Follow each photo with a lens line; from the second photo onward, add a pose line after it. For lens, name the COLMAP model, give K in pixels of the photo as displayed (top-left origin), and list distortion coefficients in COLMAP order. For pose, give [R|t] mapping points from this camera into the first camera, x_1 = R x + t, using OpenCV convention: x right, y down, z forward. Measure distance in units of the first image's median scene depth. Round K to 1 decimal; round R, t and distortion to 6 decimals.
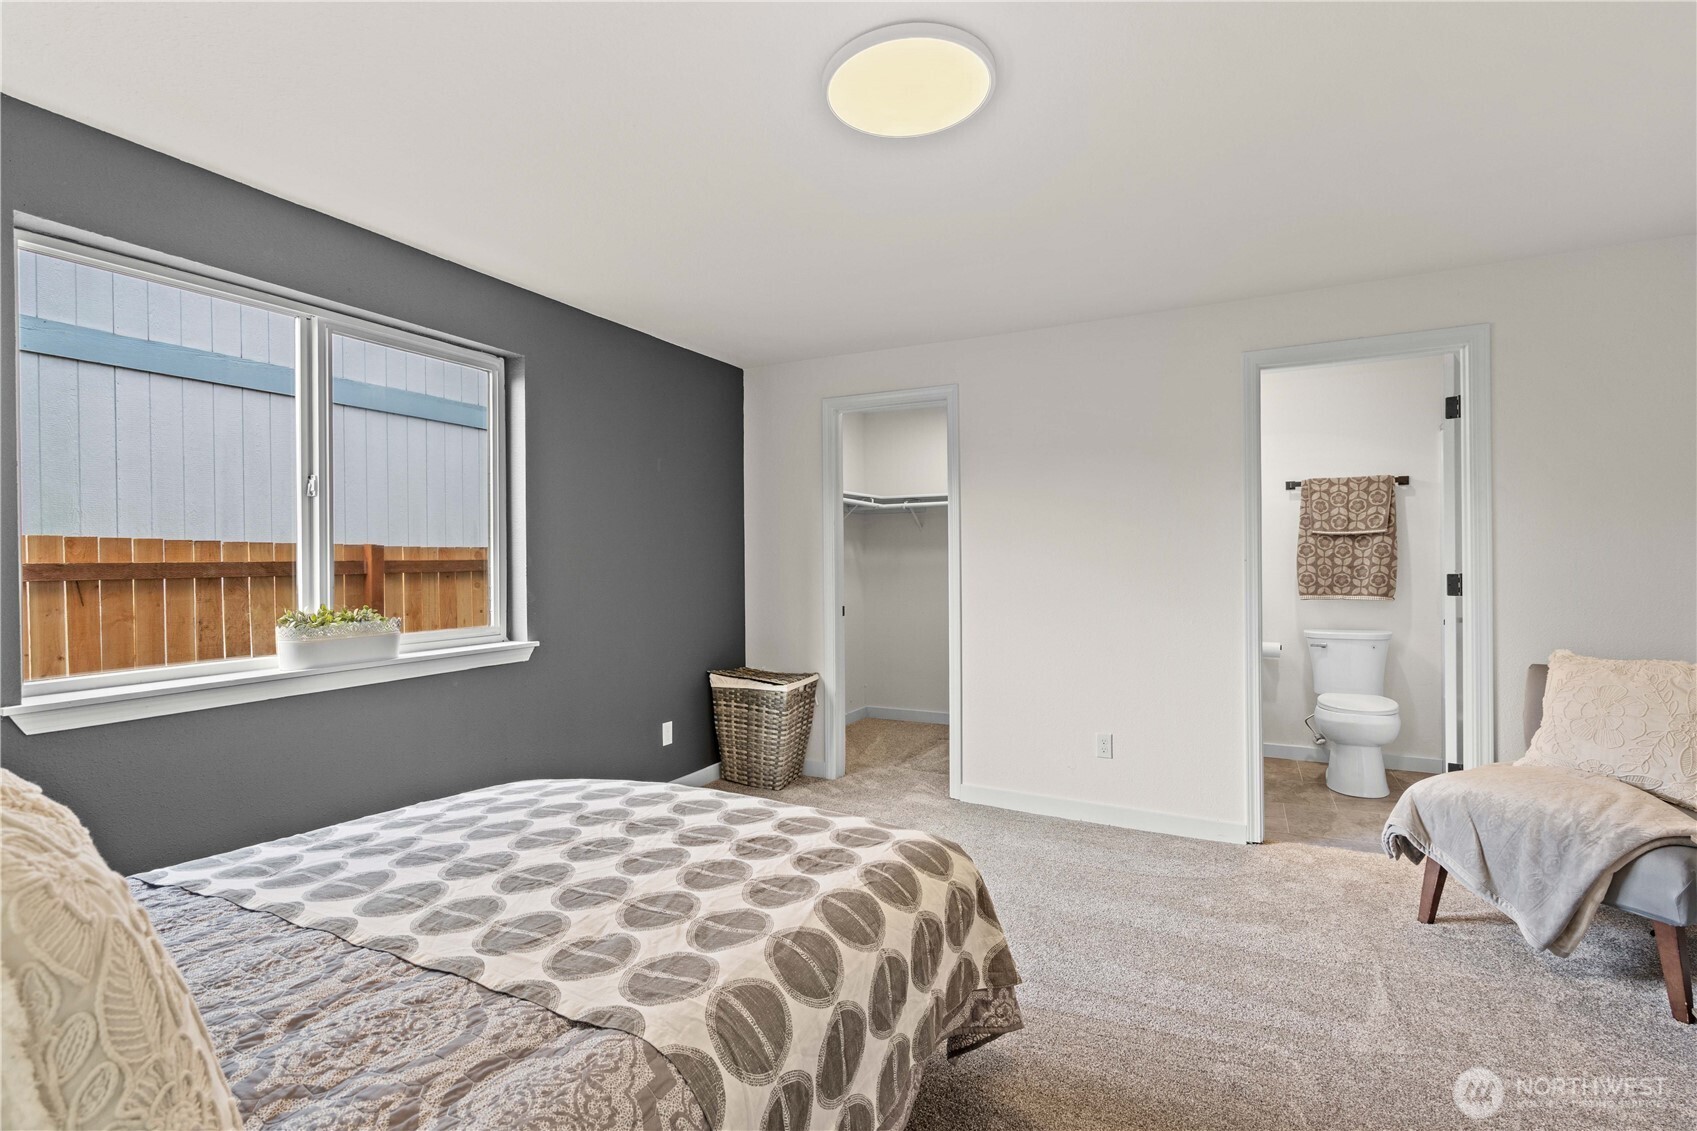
lens RADIAL K [[785.1, 0, 893.8], [0, 785.1, 571.3], [0, 0, 1]] dist [-0.011023, 0.004374]
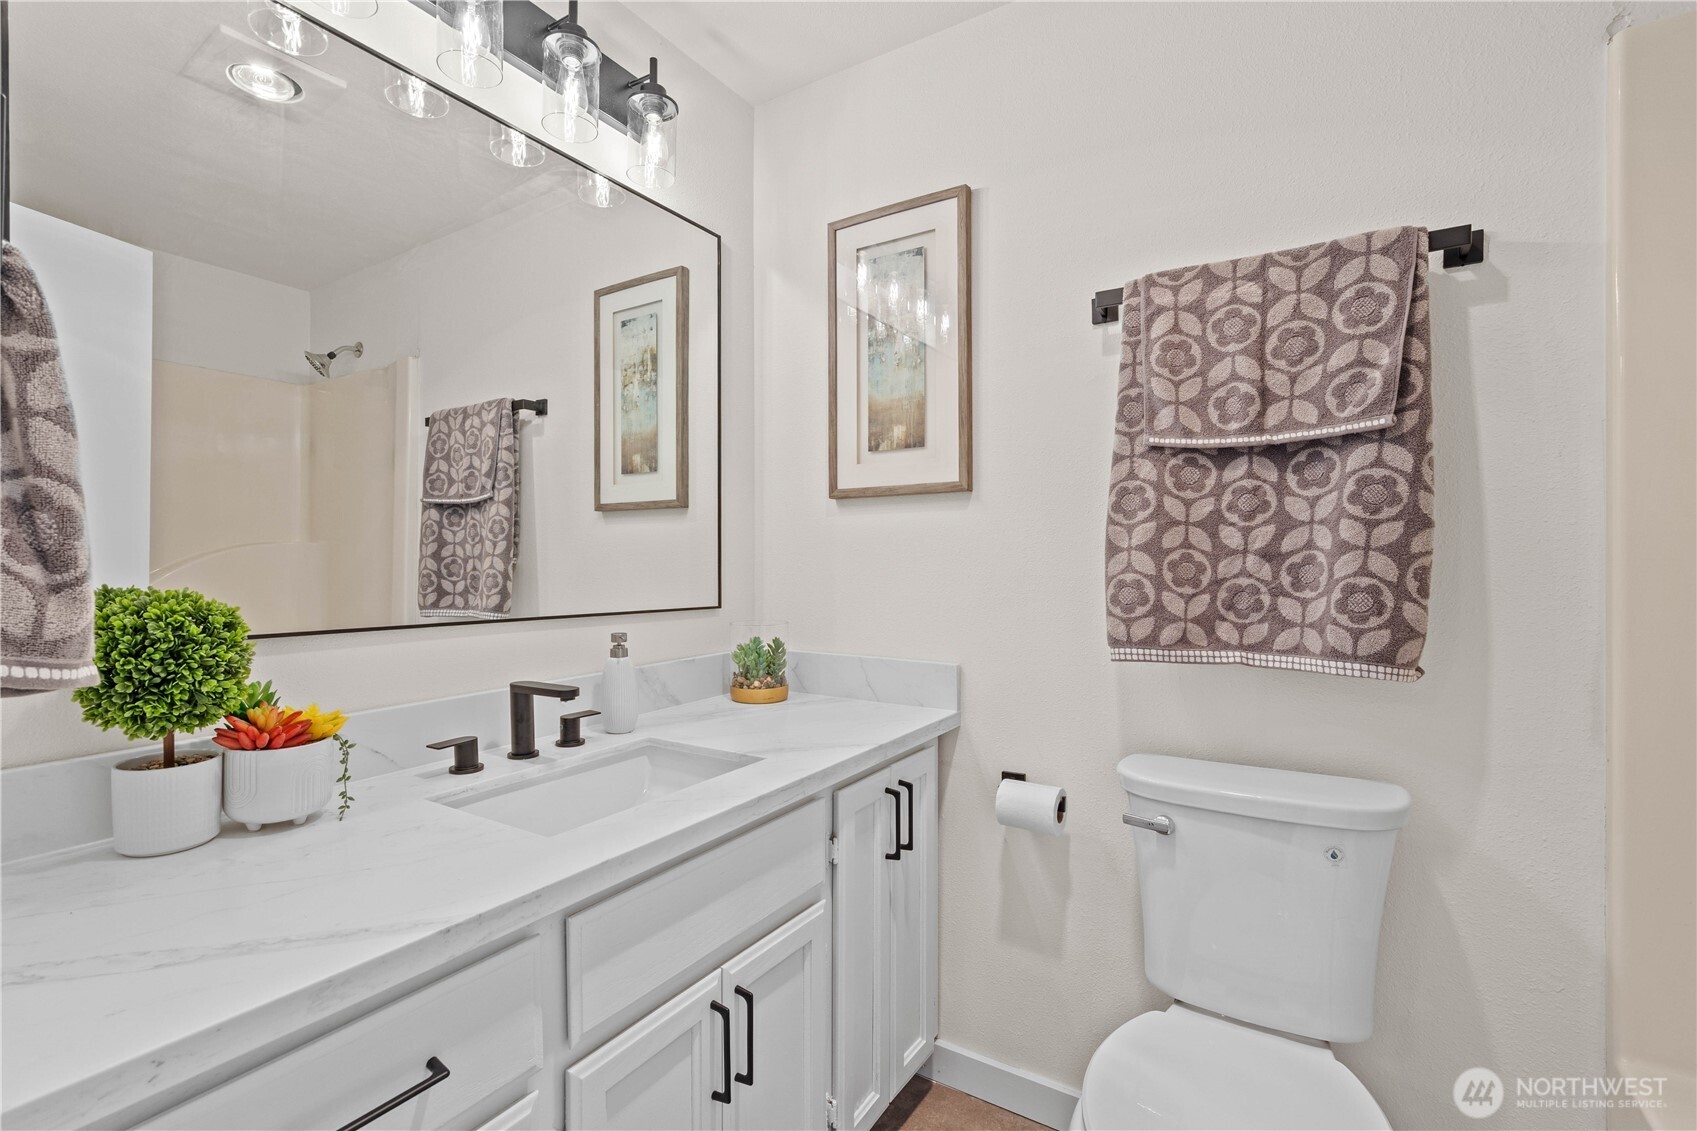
lens RADIAL K [[785.1, 0, 886.2], [0, 785.1, 566.8], [0, 0, 1]] dist [-0.011023, 0.004374]
pose [[0.995210, 0.007988, -0.097429, 0.470349], [-0.008086, 0.999967, -0.000610, -0.000095], [0.097421, 0.001395, 0.995242, 0.695633]]
